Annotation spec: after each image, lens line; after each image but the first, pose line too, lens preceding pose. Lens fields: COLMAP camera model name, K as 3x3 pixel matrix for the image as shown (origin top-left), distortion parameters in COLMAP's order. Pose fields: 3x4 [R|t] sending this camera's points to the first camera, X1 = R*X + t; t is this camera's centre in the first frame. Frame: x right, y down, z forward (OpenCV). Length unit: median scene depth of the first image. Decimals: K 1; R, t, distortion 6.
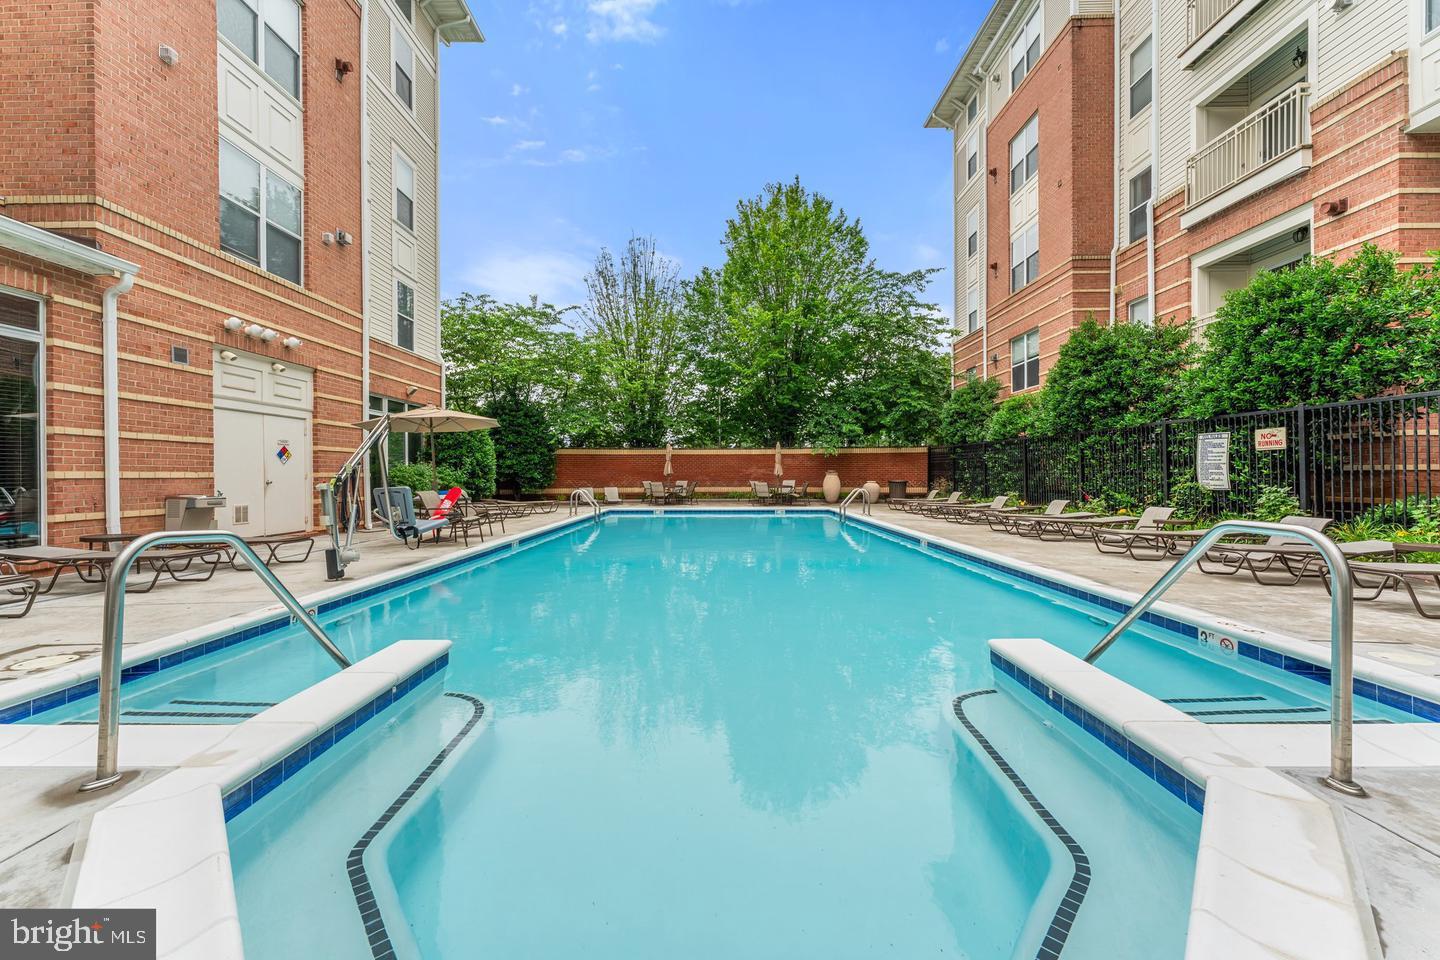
lens RADIAL K [[566.7, 0, 716.4], [0, 566.7, 478.9], [0, 0, 1]] dist [-0.000194, -0.000284]
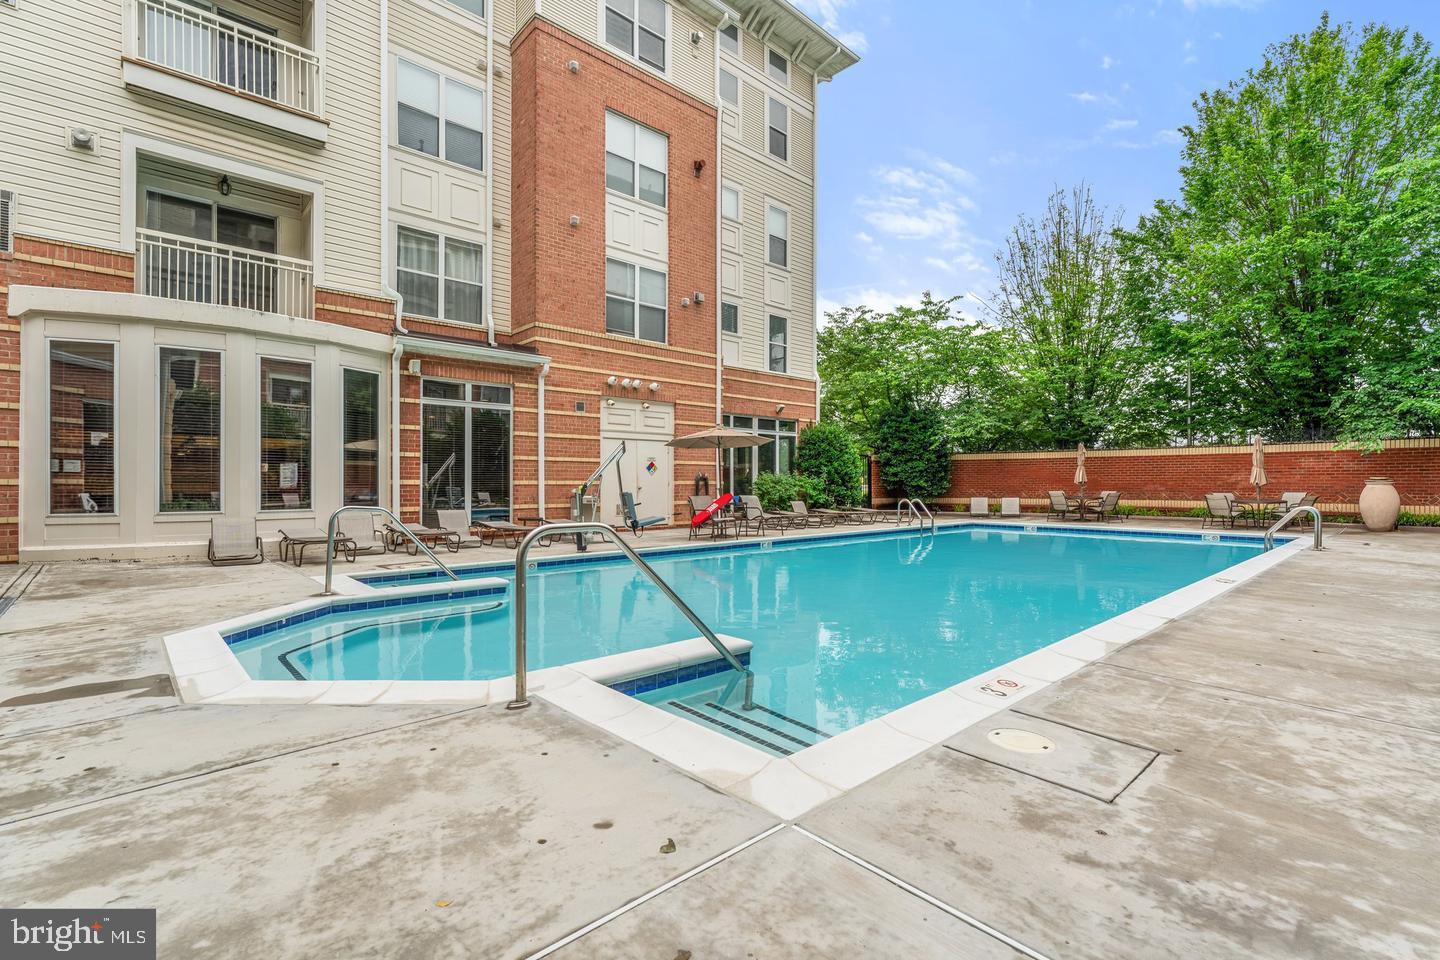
lens RADIAL K [[651.0, 0, 719.6], [0, 651.0, 479.4], [0, 0, 1]] dist [-0.000029, -0.000501]
pose [[0.684191, -0.001644, -0.729301, 0.462634], [-0.007272, 0.999932, -0.009076, -0.001747], [0.729266, 0.011513, 0.684133, 0.032248]]
